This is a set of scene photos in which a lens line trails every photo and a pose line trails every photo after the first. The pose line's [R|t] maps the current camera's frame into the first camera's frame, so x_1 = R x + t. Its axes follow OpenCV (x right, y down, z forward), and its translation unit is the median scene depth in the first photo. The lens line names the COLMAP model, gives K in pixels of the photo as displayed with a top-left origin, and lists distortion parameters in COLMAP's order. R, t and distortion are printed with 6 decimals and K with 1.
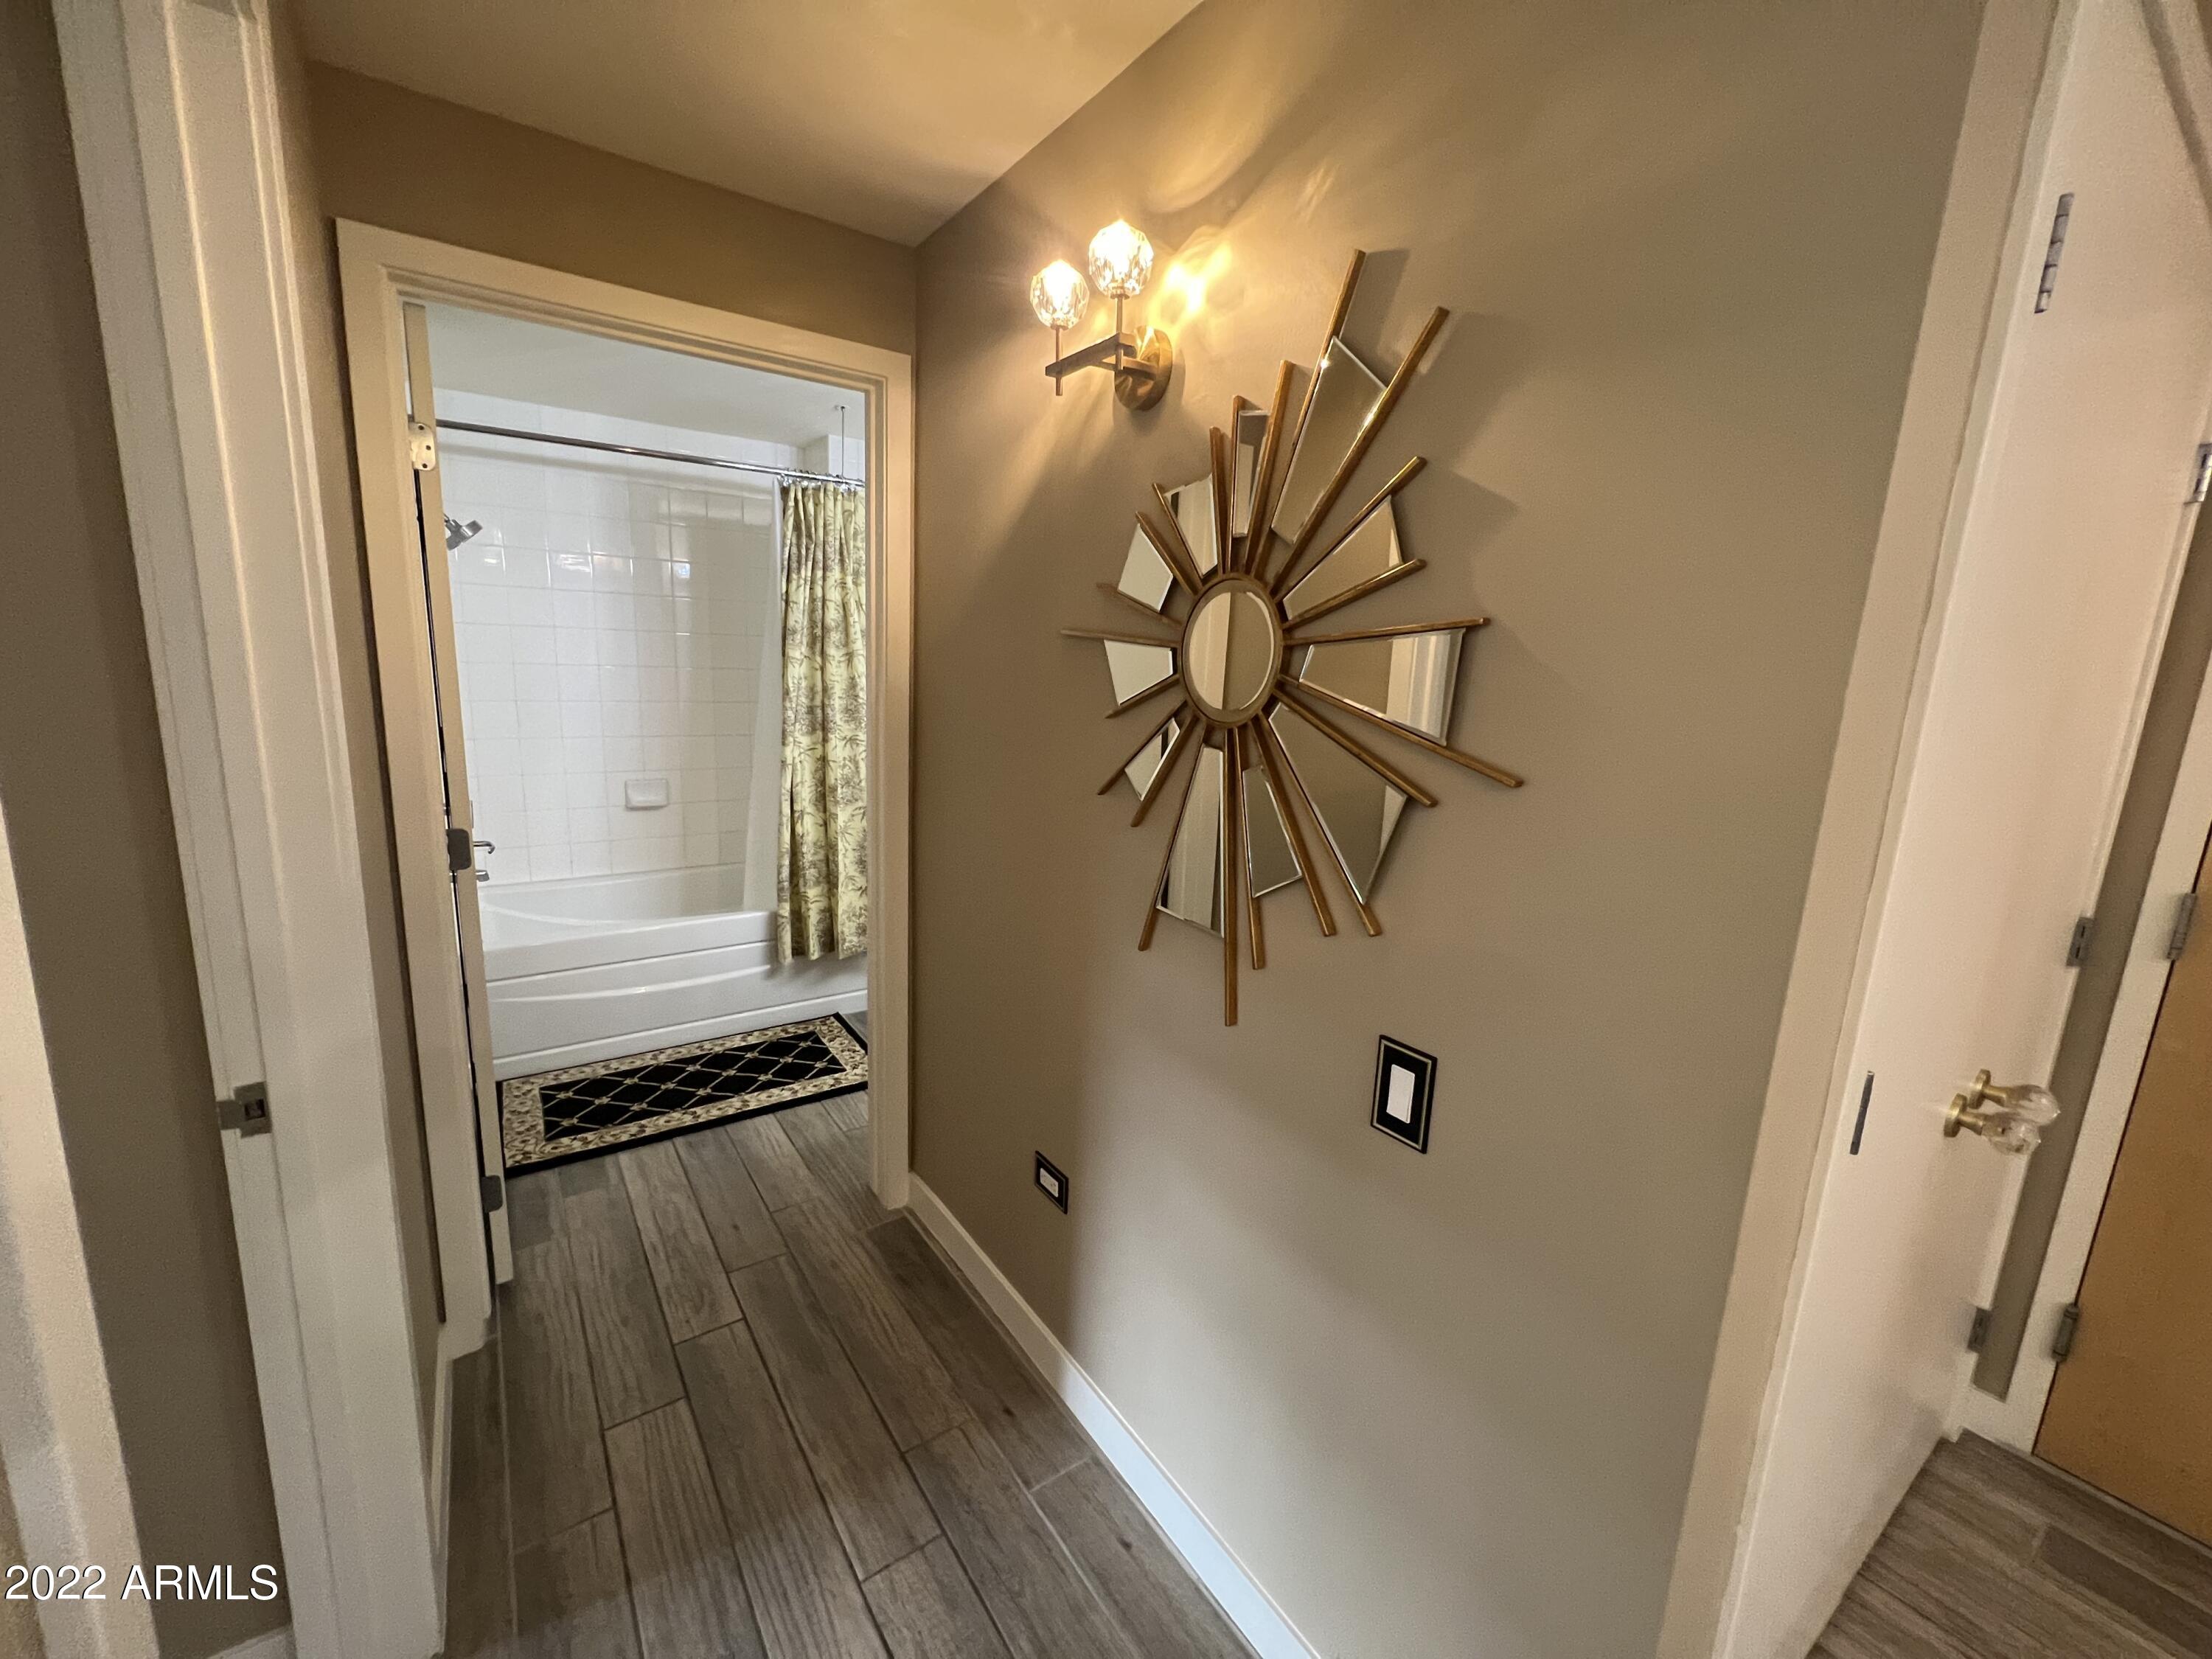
lens RADIAL K [[879.4, 0, 1098.1], [0, 879.4, 830.2], [0, 0, 1]] dist [0.001892, 0.000198]
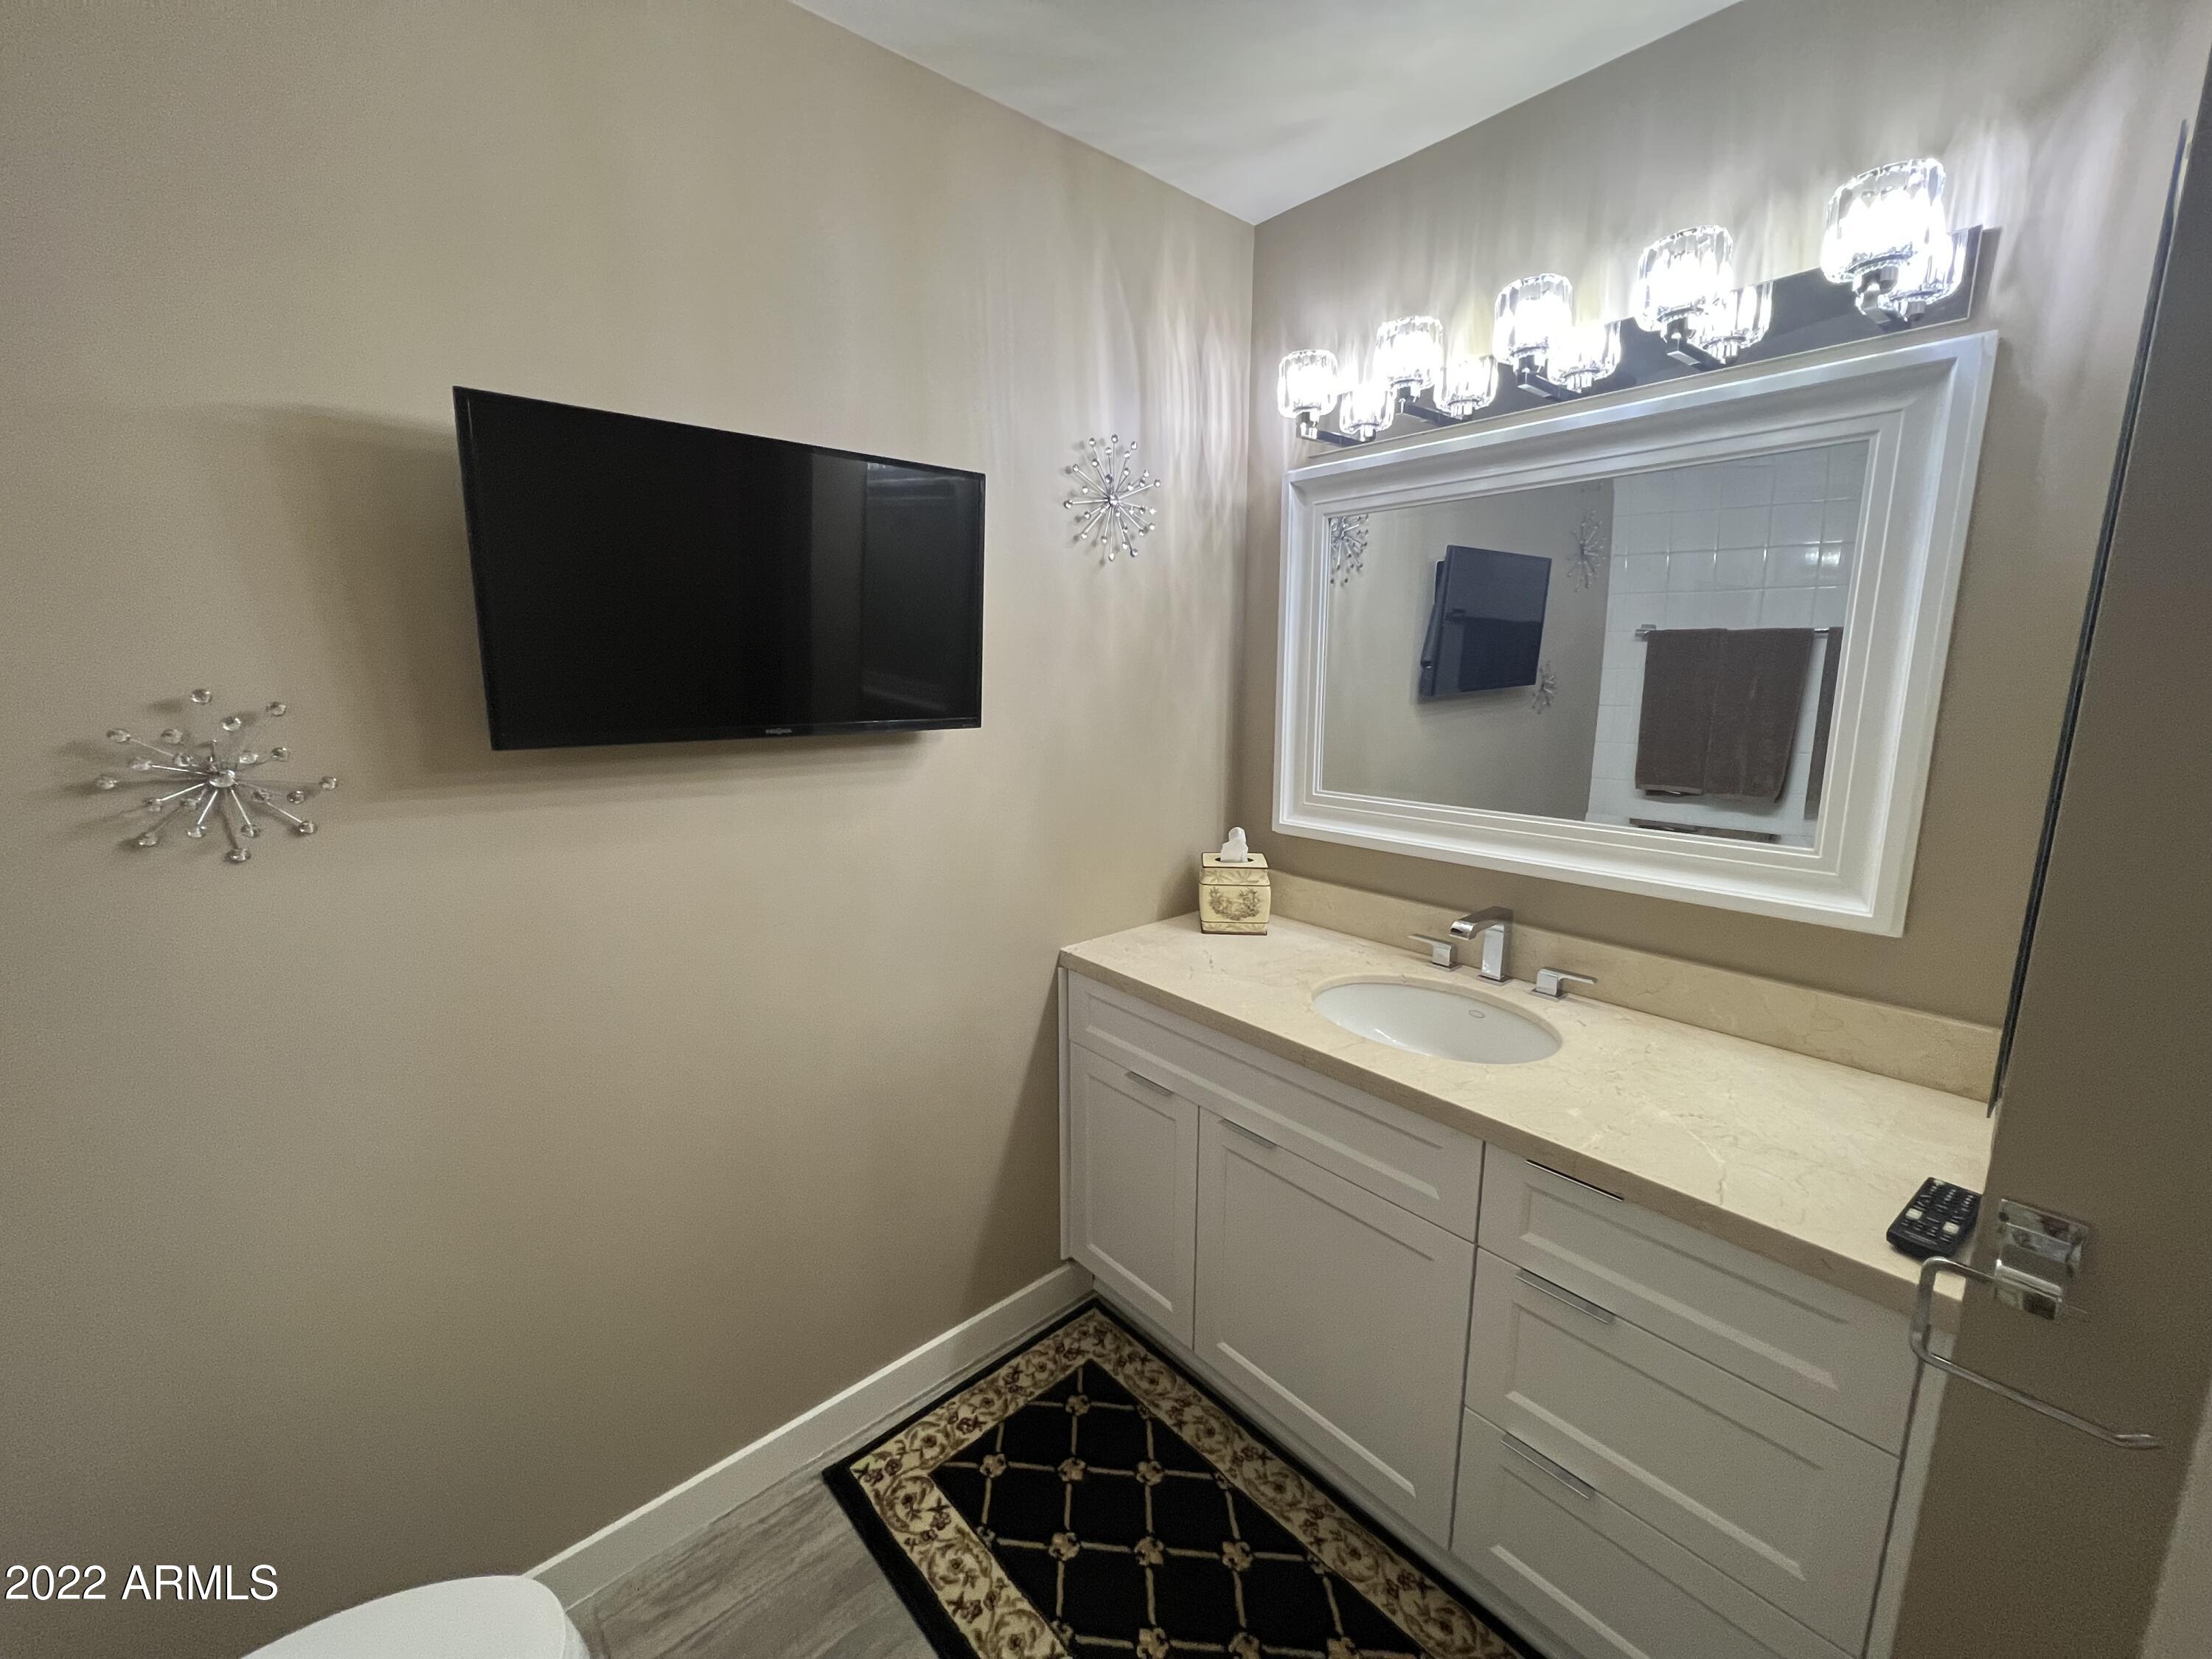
lens RADIAL K [[879.4, 0, 1097.7], [0, 879.4, 820.9], [0, 0, 1]] dist [0.001892, 0.000198]
pose [[0.136734, 0.122759, -0.982972, -0.065853], [-0.191726, 0.976809, 0.095320, -0.121965], [0.971877, 0.175428, 0.157099, 0.749392]]
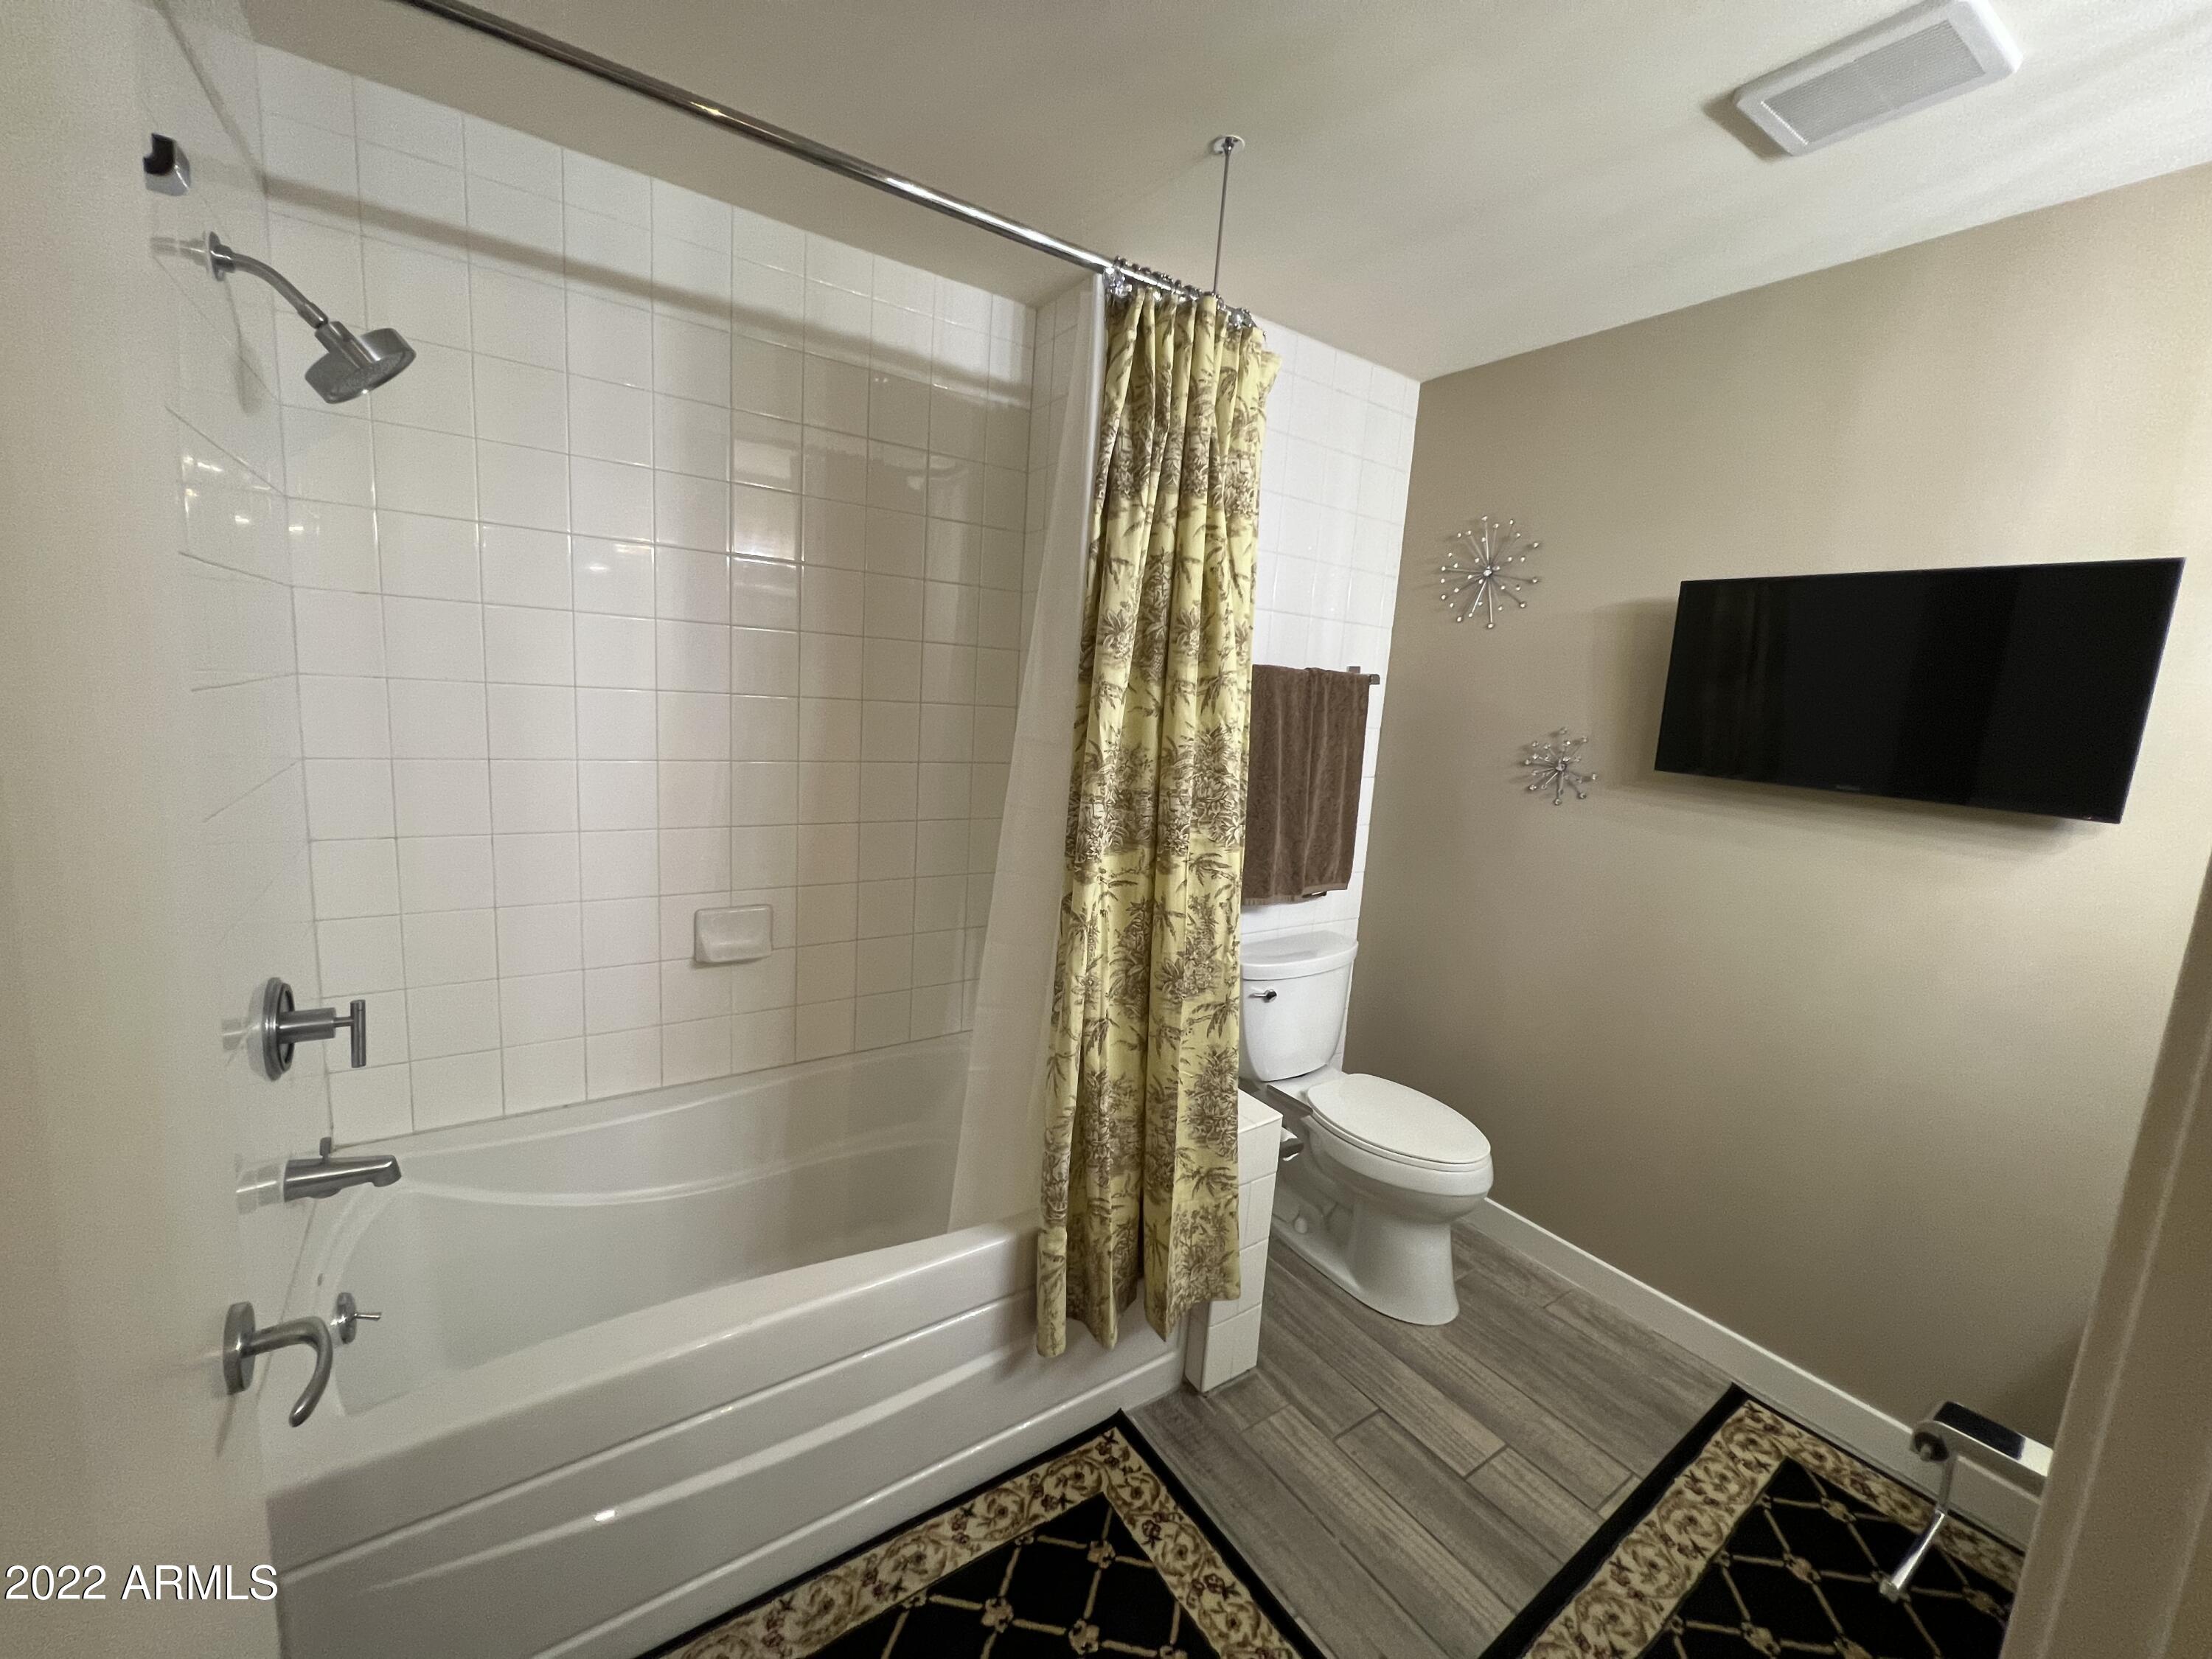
lens RADIAL K [[879.4, 0, 1103.2], [0, 879.4, 827.0], [0, 0, 1]] dist [0.001892, 0.000198]
pose [[0.999731, 0.022934, 0.003514, -0.344681], [-0.022797, 0.999129, -0.034948, -0.107487], [-0.004312, 0.034859, 0.999383, 0.549236]]
